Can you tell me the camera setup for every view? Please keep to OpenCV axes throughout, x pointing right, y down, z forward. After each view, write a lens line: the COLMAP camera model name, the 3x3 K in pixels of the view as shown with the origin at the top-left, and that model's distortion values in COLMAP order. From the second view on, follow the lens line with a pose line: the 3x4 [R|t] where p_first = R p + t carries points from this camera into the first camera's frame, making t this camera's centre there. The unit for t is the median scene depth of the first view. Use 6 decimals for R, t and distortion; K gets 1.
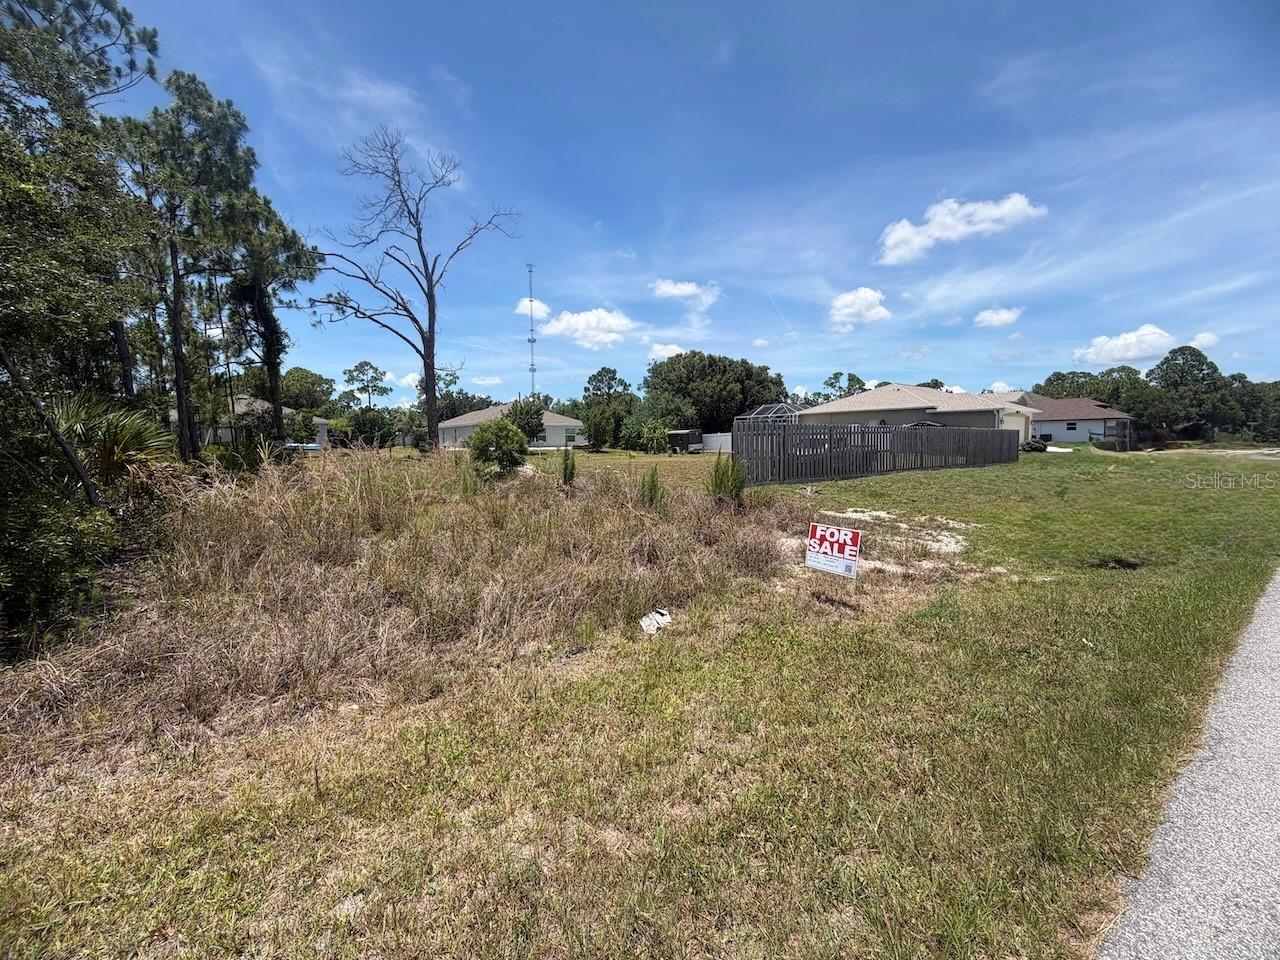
lens RADIAL K [[515.9, 0, 640.0], [0, 515.9, 480.0], [0, 0, 1]] dist [-0.001370, -0.000018]
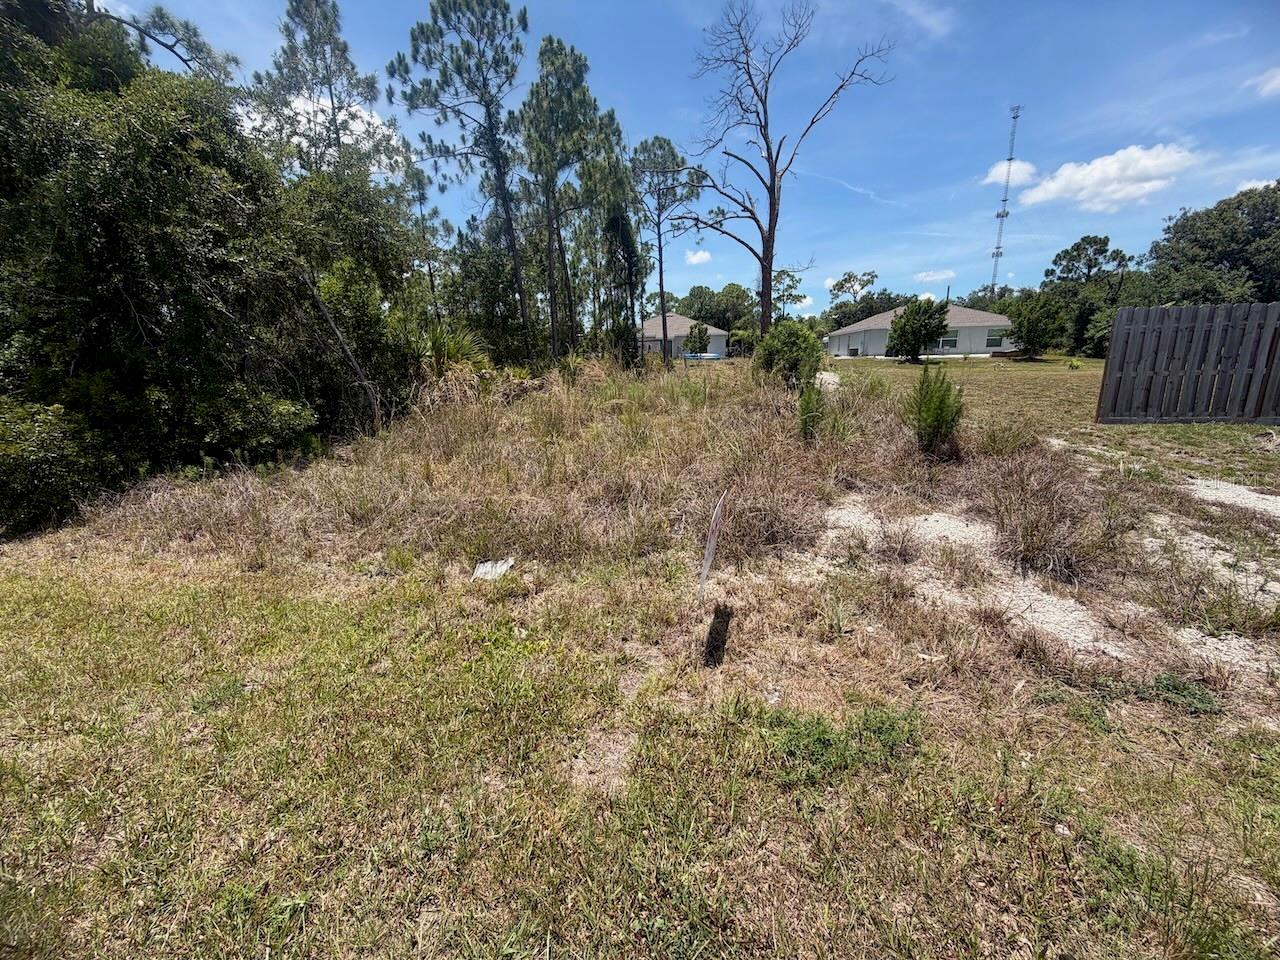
lens RADIAL K [[515.9, 0, 640.0], [0, 515.9, 480.0], [0, 0, 1]] dist [-0.001370, -0.000018]
pose [[0.697268, 0.157893, -0.699205, 0.077527], [-0.034966, 0.981769, 0.186832, -0.003274], [0.715957, -0.105824, 0.690077, 0.063510]]
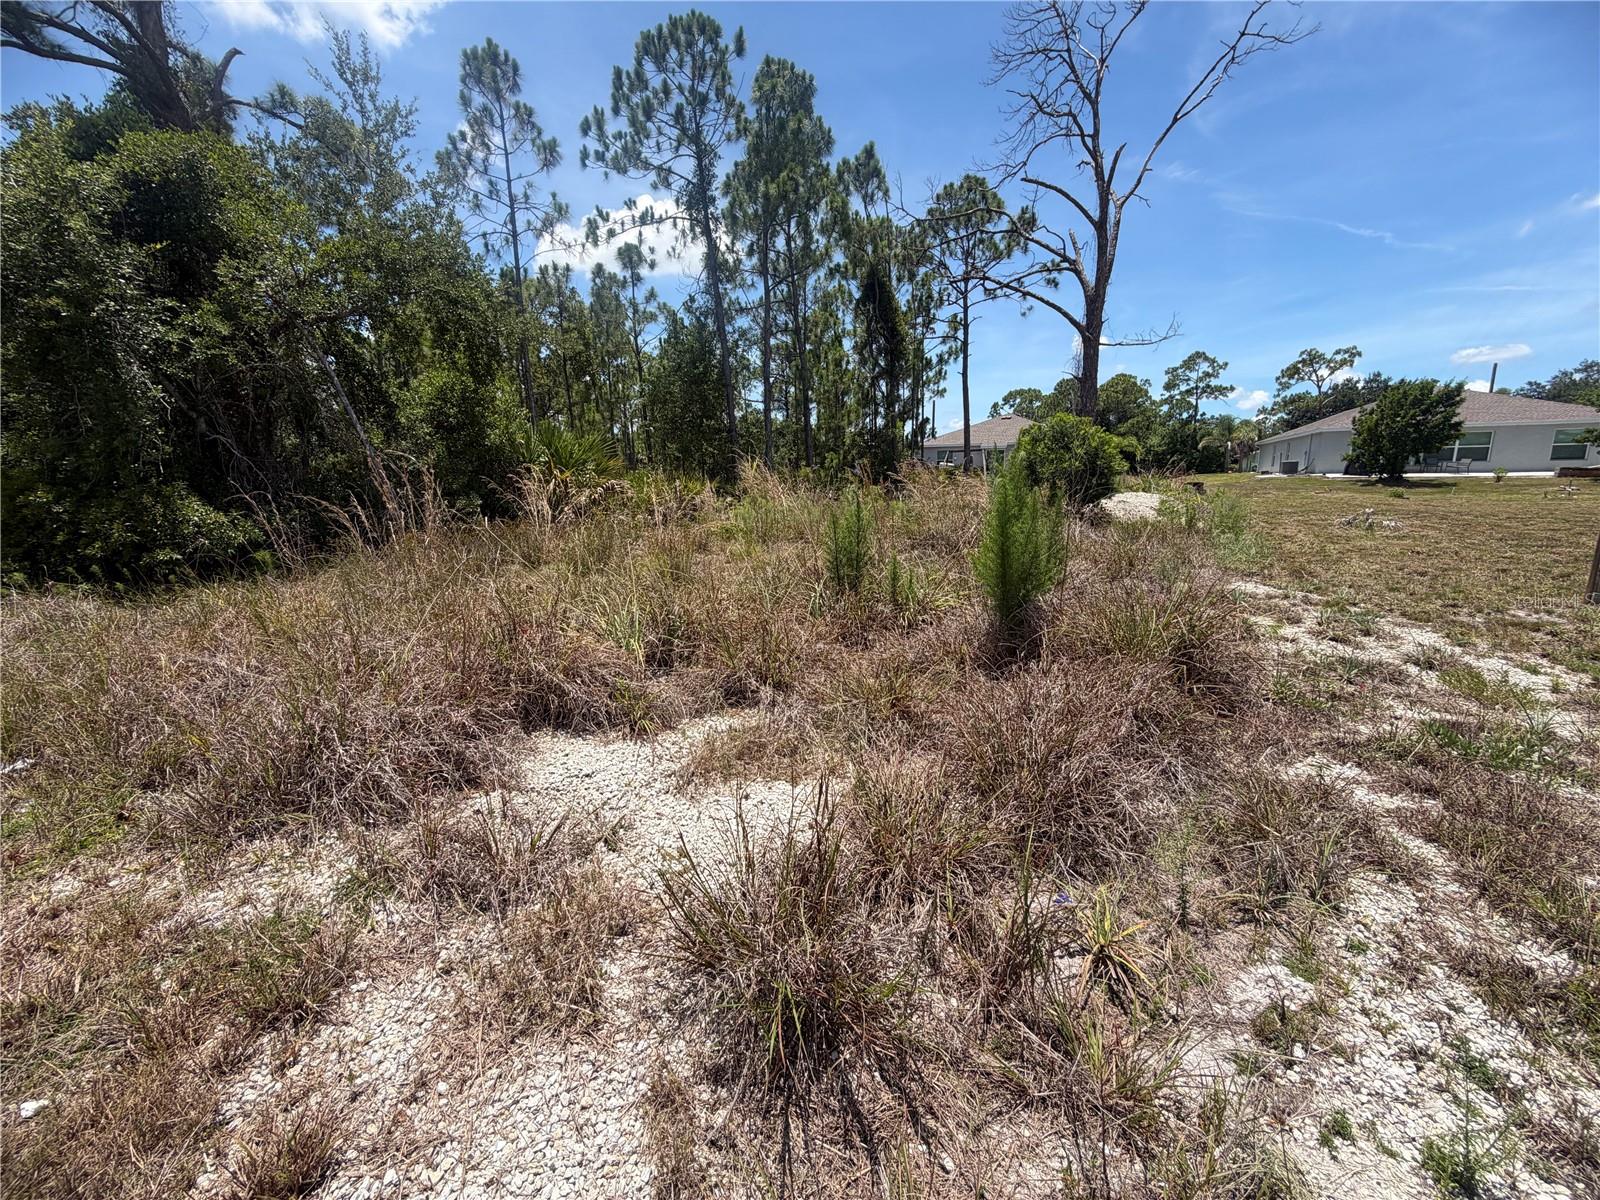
lens RADIAL K [[644.9, 0, 800.0], [0, 644.9, 600.0], [0, 0, 1]] dist [-0.001370, -0.000018]
pose [[0.444583, 0.168100, -0.879823, 0.095725], [-0.055900, 0.985525, 0.160049, -0.005090], [0.893992, -0.021973, 0.447544, 0.148344]]
